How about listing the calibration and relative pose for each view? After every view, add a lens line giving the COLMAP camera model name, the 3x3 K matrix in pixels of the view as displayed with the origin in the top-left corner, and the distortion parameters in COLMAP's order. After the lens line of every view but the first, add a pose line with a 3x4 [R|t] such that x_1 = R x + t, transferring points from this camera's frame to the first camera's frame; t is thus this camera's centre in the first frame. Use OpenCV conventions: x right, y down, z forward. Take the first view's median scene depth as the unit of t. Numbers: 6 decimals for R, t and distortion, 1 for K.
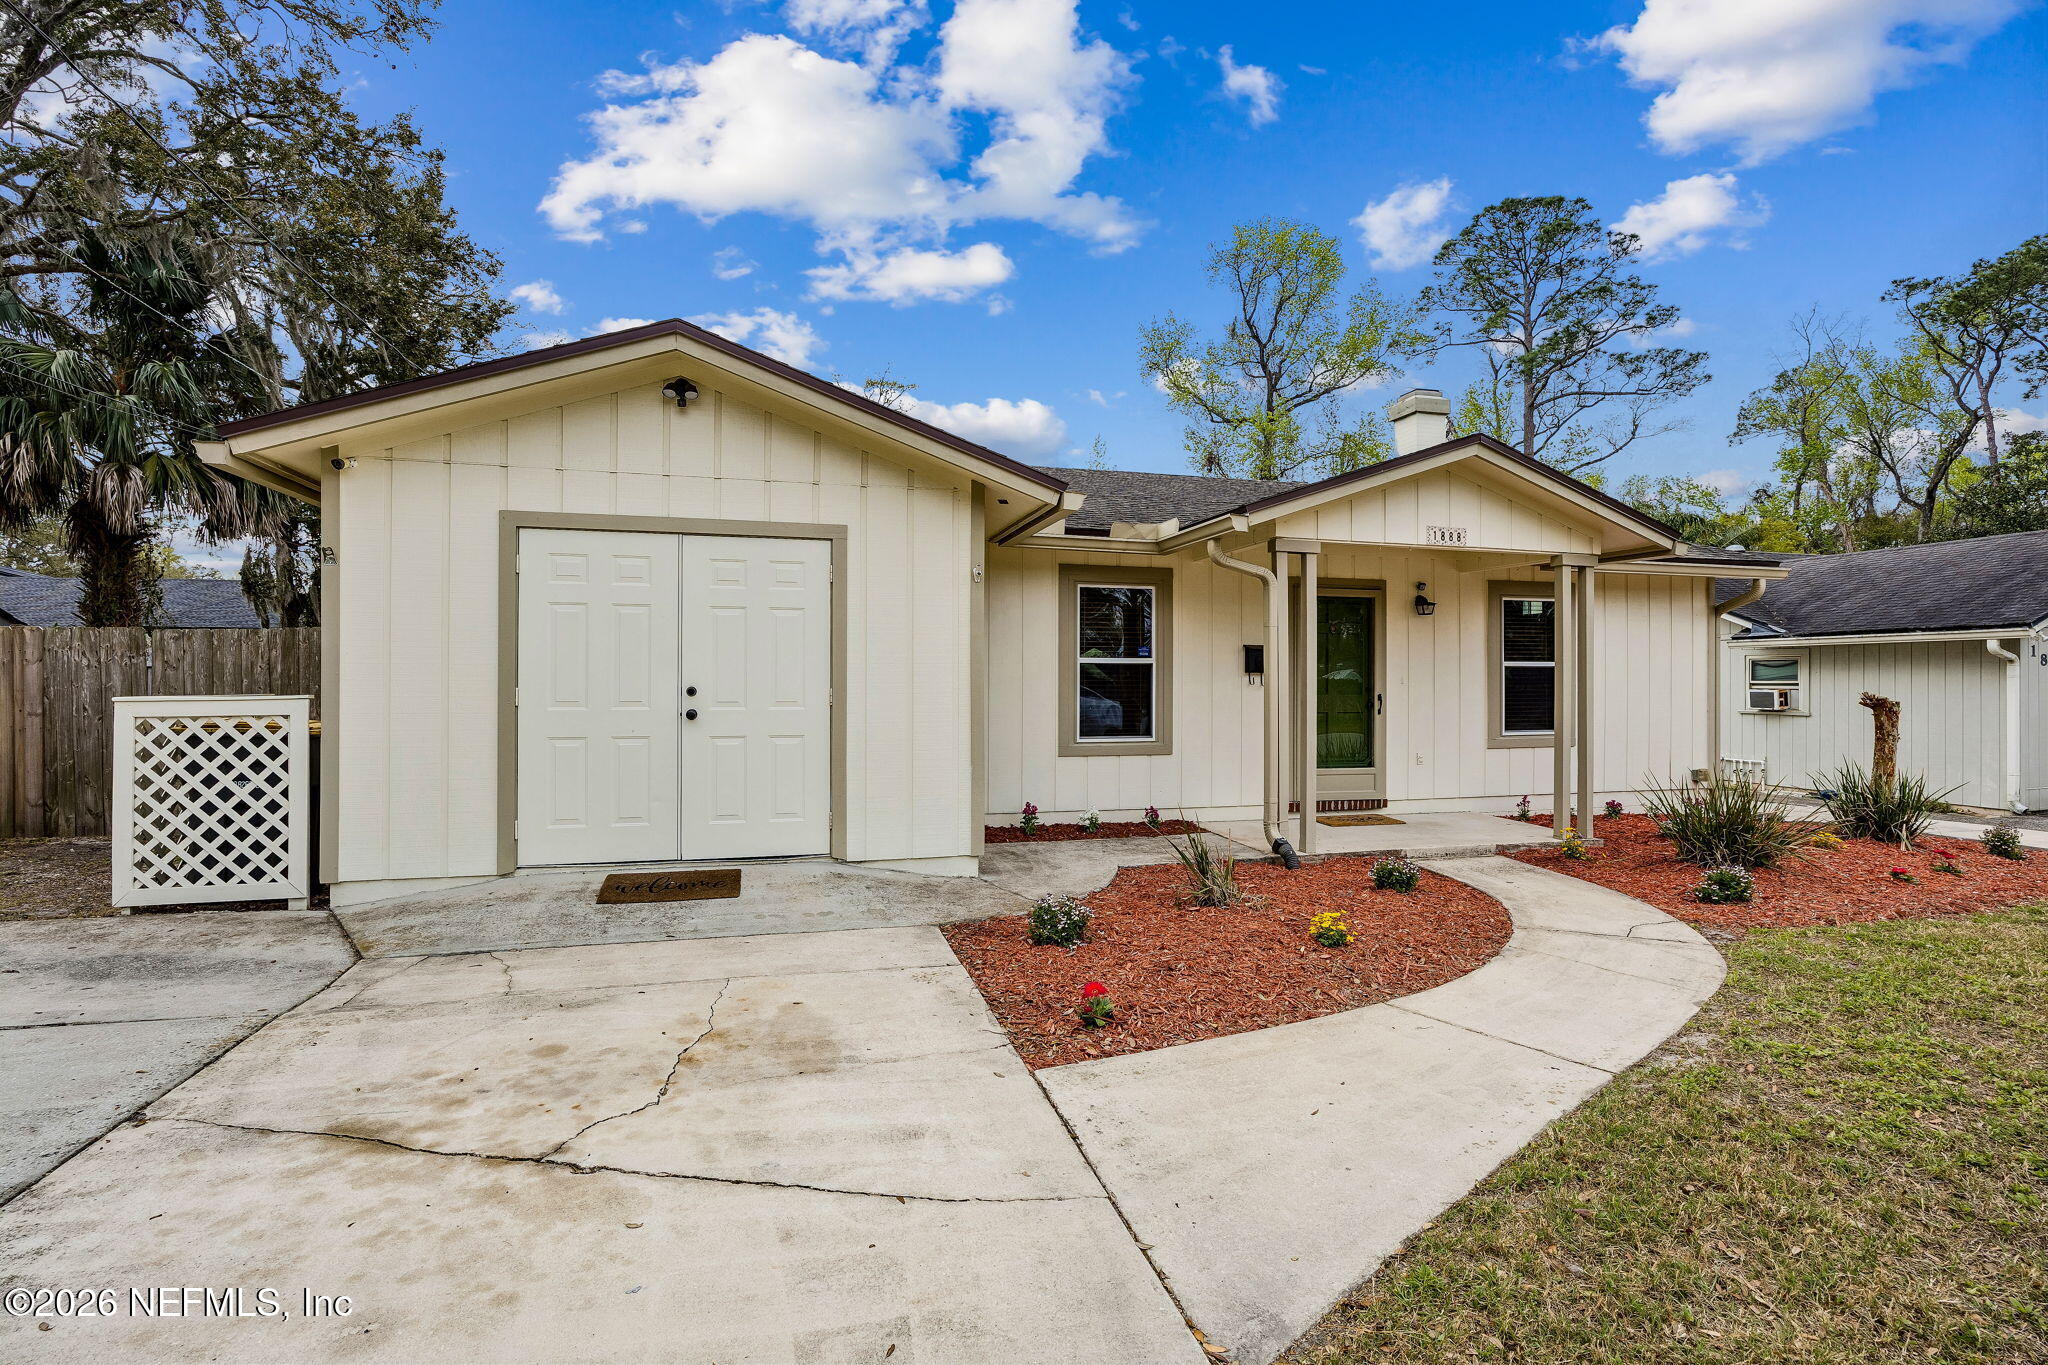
lens RADIAL K [[884.2, 0, 1024.0], [0, 884.2, 682.5], [0, 0, 1]] dist [-0.011548, 0.001074]
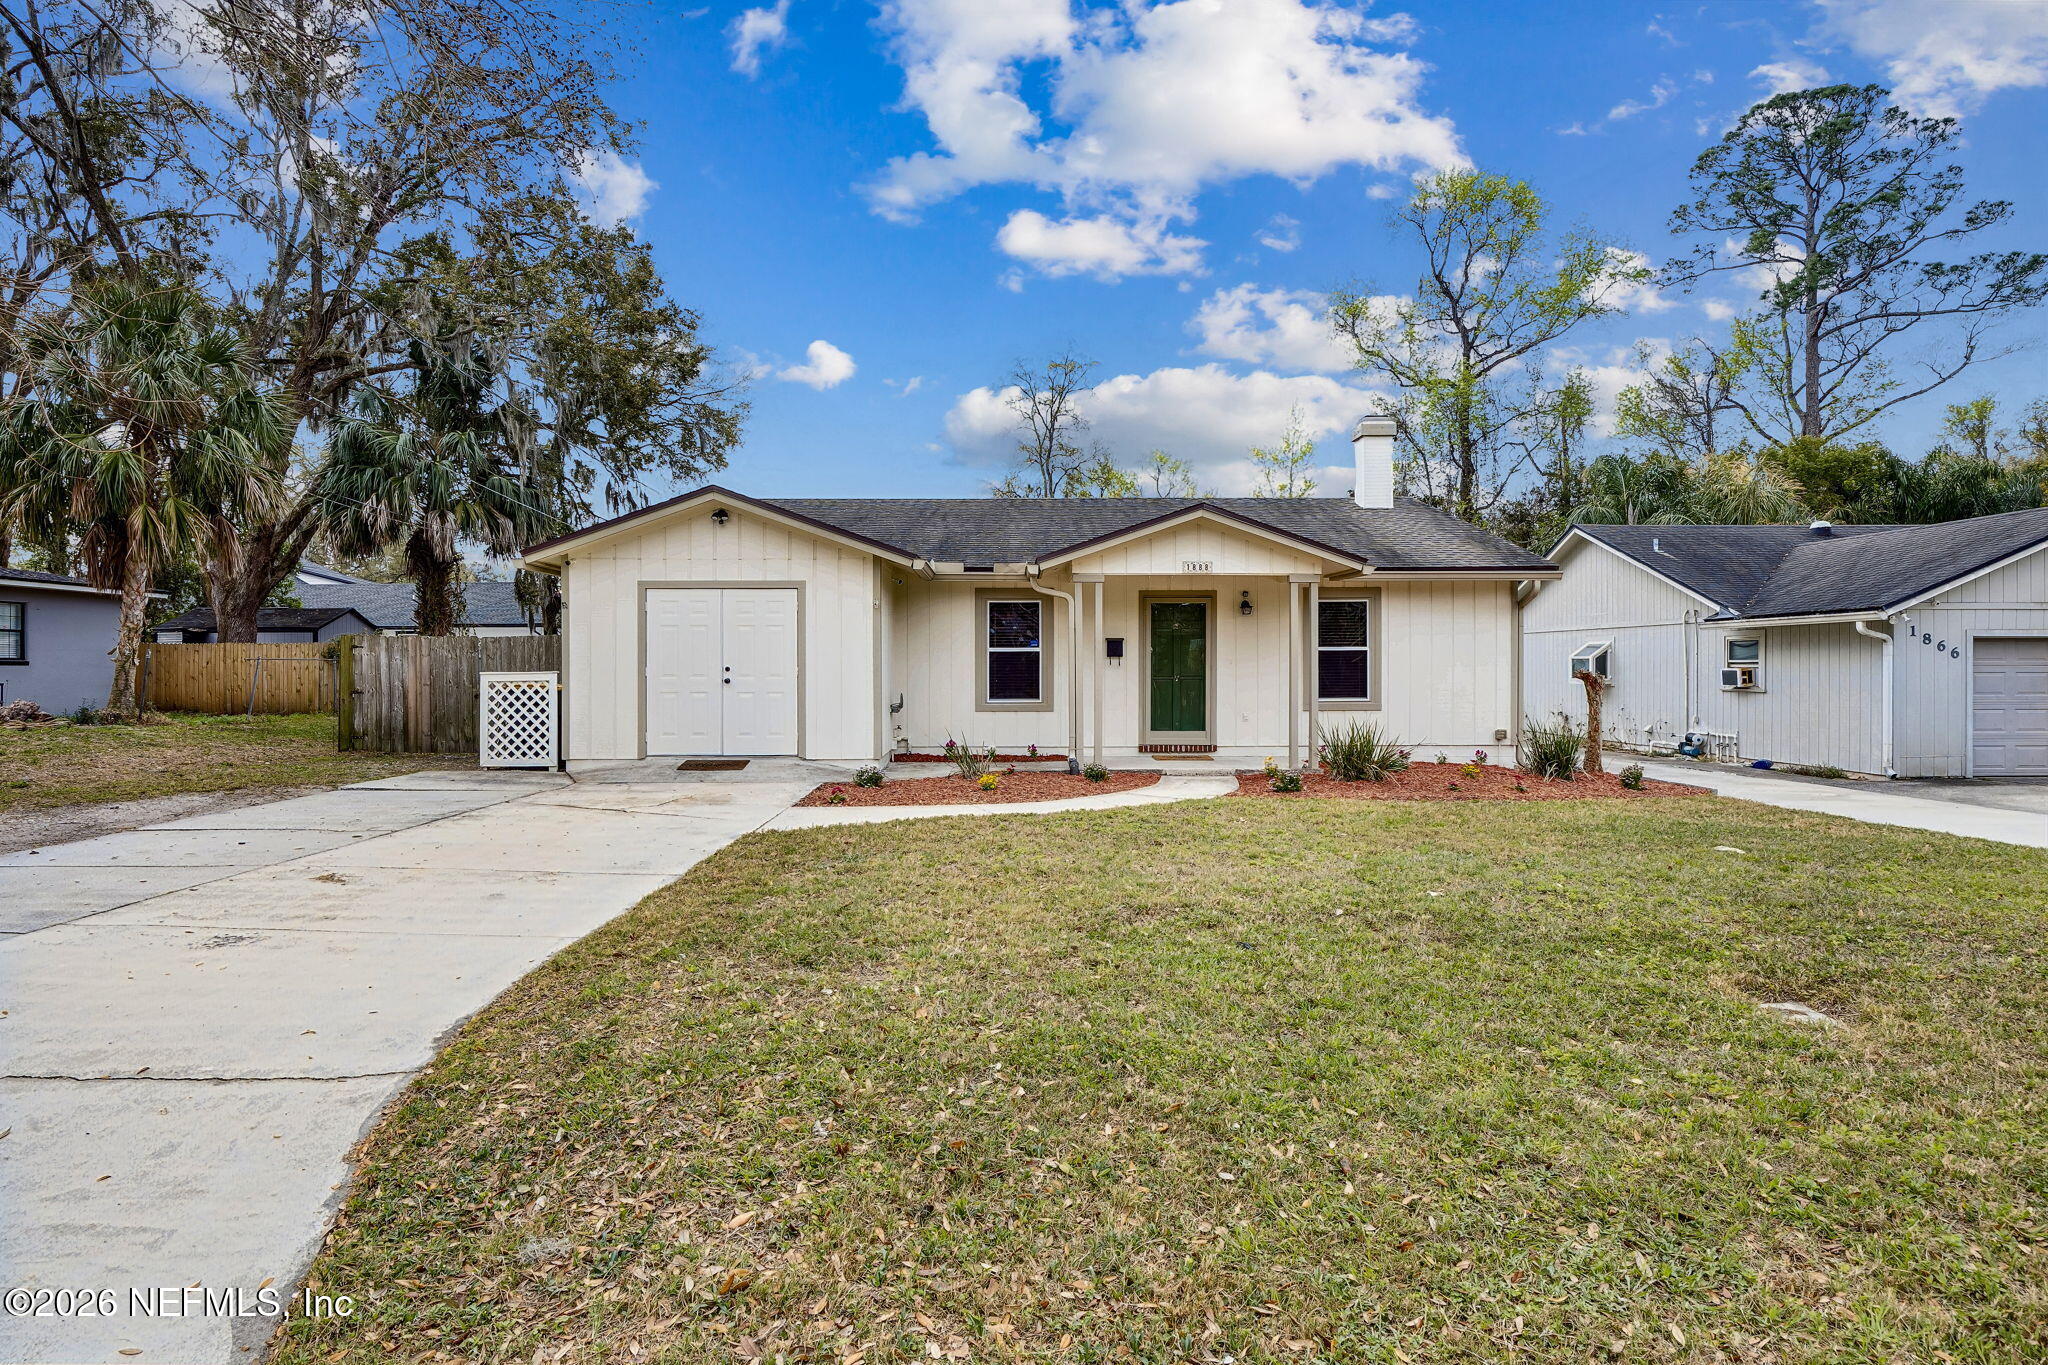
lens RADIAL K [[992.6, 0, 1049.1], [0, 992.6, 674.8], [0, 0, 1]] dist [-0.002601, -0.001449]
pose [[0.973622, -0.003150, -0.228145, 0.516890], [0.004690, 0.999970, 0.006208, 0.007835], [0.228118, -0.007114, 0.973607, -0.617096]]
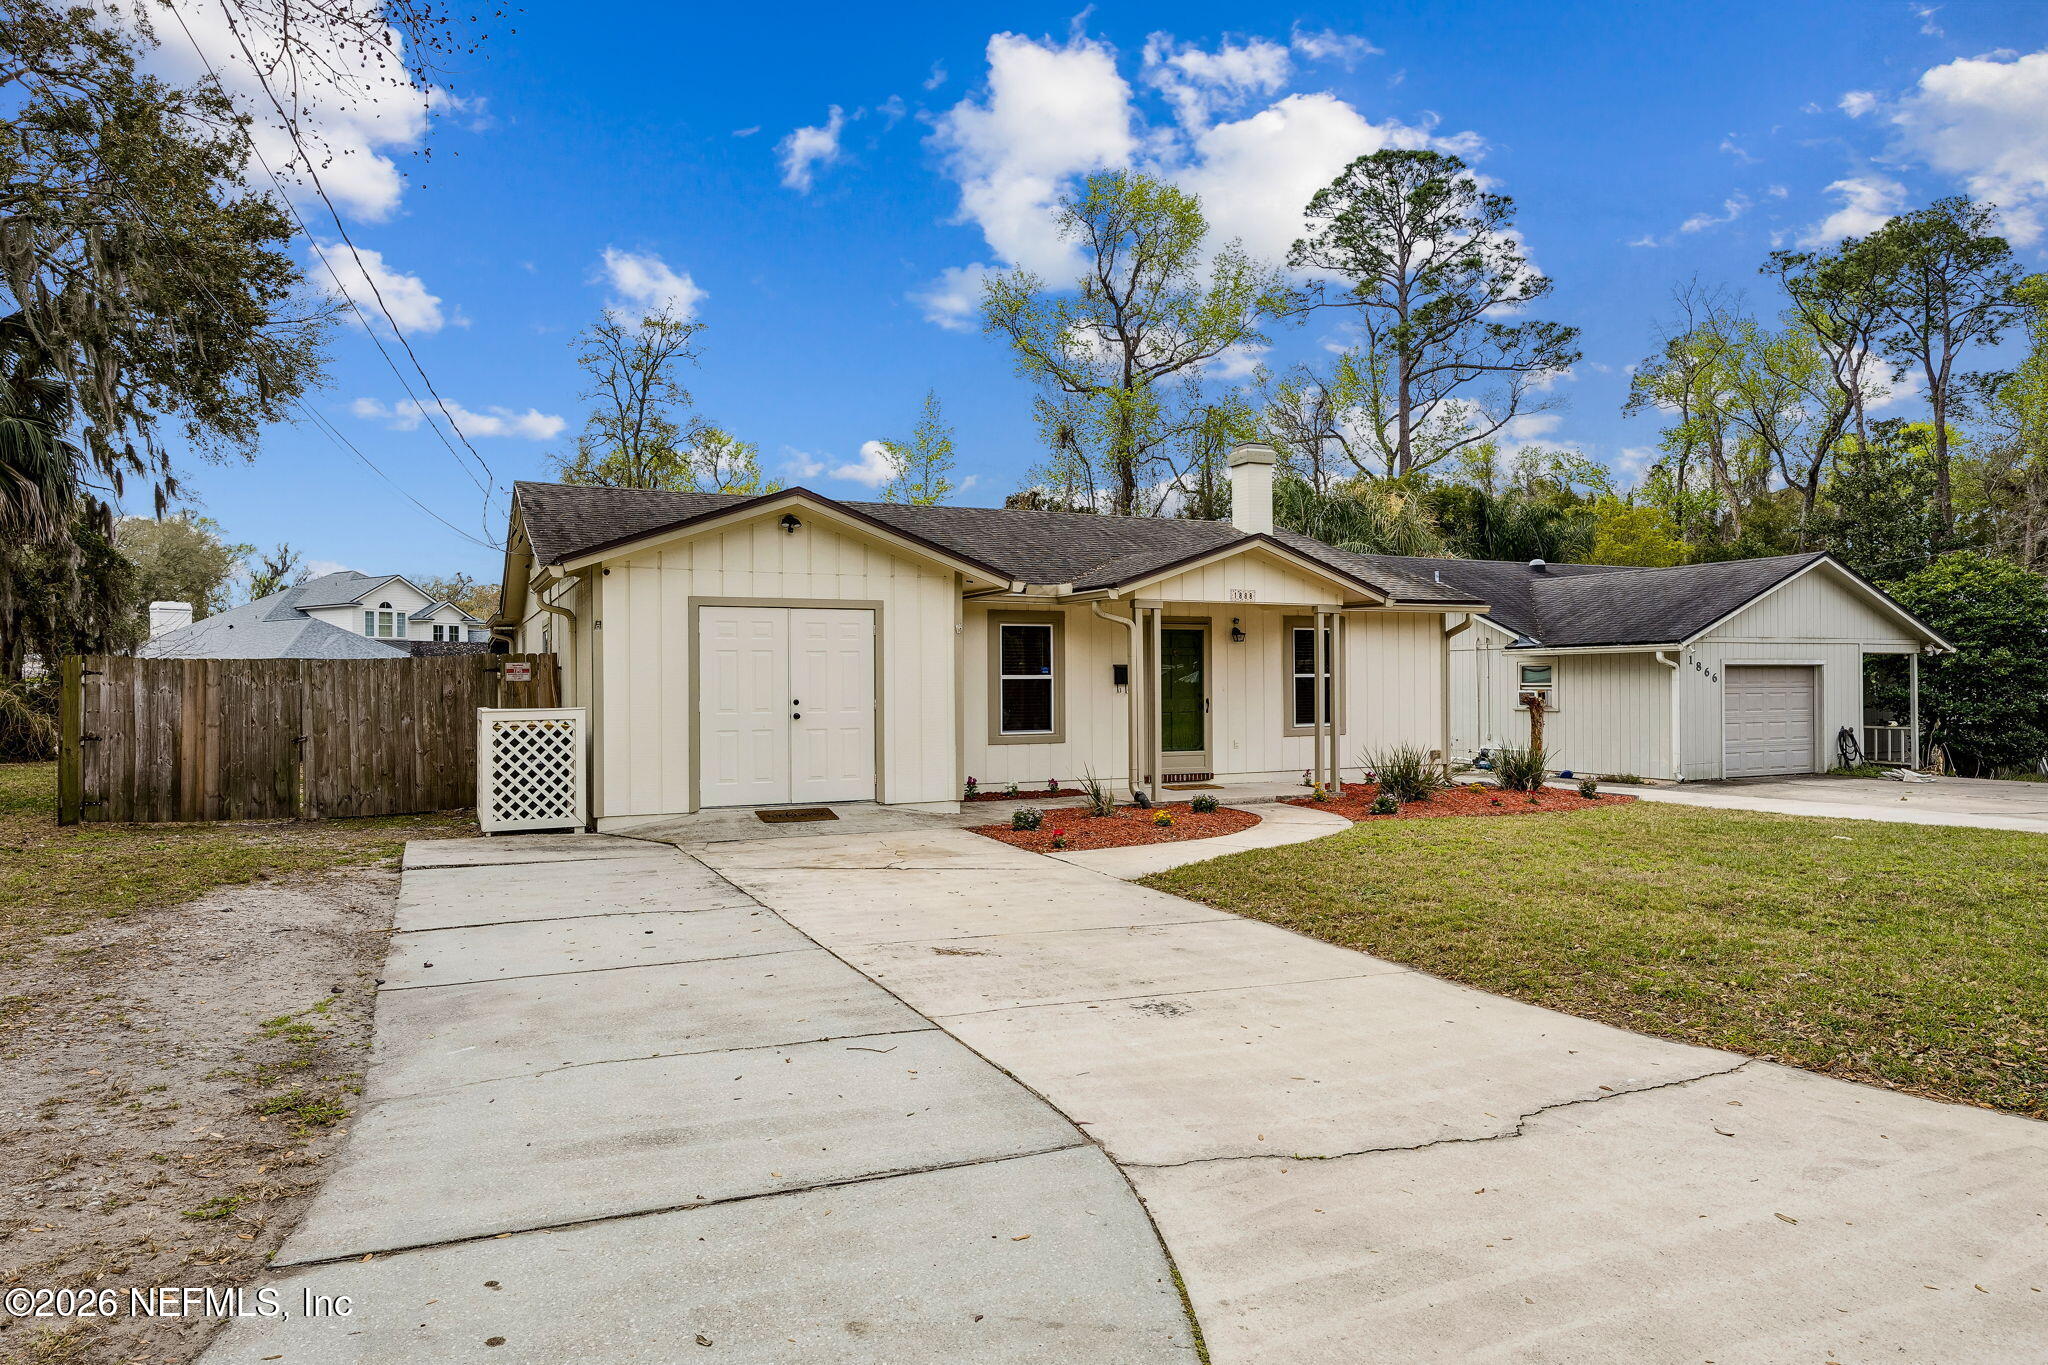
lens RADIAL K [[1154.5, 0, 995.7], [0, 1154.5, 690.4], [0, 0, 1]] dist [-0.002848, -0.000093]
pose [[0.987822, -0.010103, 0.155261, -0.216902], [0.009306, 0.999940, 0.005857, -0.013596], [-0.155310, -0.004341, 0.987856, -0.767643]]
